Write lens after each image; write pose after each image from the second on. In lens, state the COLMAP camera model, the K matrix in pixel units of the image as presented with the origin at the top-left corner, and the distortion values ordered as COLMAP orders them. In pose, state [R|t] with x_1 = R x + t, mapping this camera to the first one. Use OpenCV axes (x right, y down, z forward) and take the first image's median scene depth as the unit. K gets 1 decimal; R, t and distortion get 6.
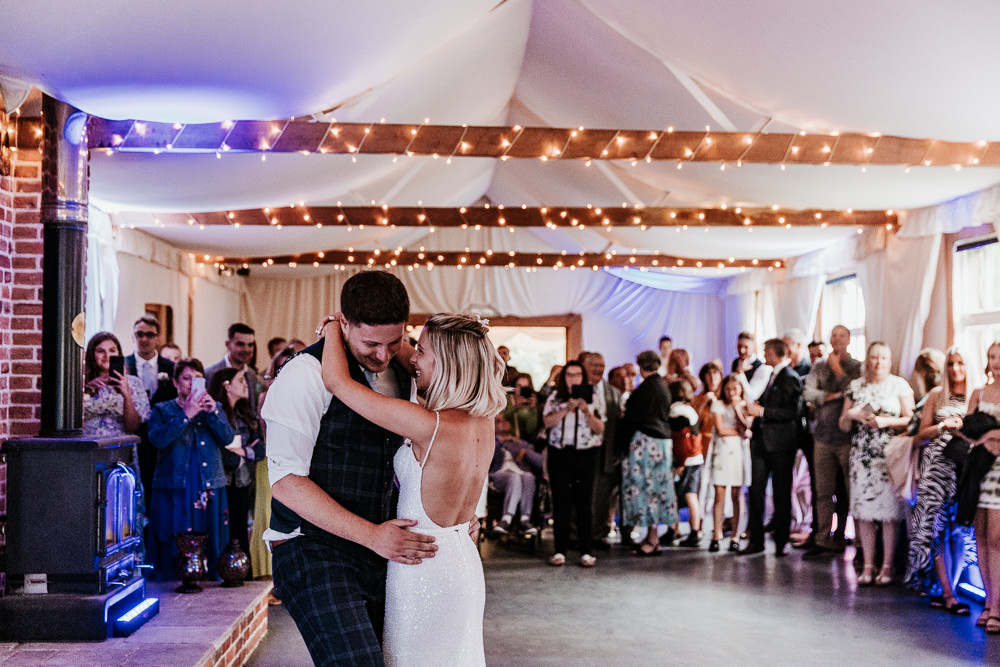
lens RADIAL K [[1246.2, 0, 500.0], [0, 1246.2, 333.5], [0, 0, 1]] dist [0.004857, -0.008167]
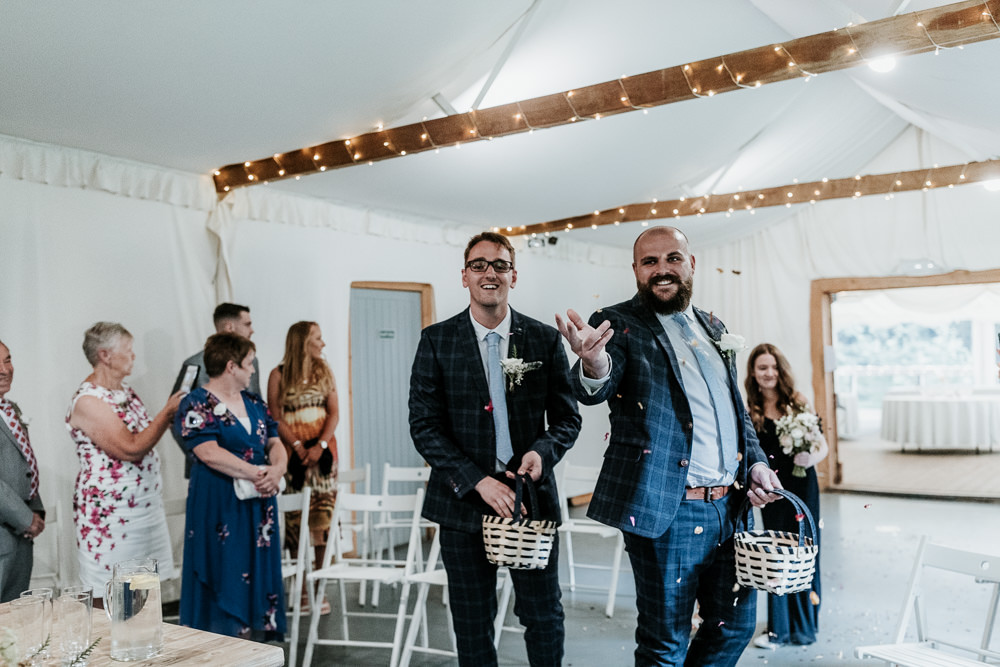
lens RADIAL K [[994.0, 0, 500.0], [0, 994.0, 333.5], [0, 0, 1]] dist [0.020855, -0.001538]
pose [[0.823876, -0.042100, -0.565204, 0.170061], [0.050806, 0.998708, -0.000332, 0.014684], [0.564488, -0.028443, 0.824951, 0.446057]]
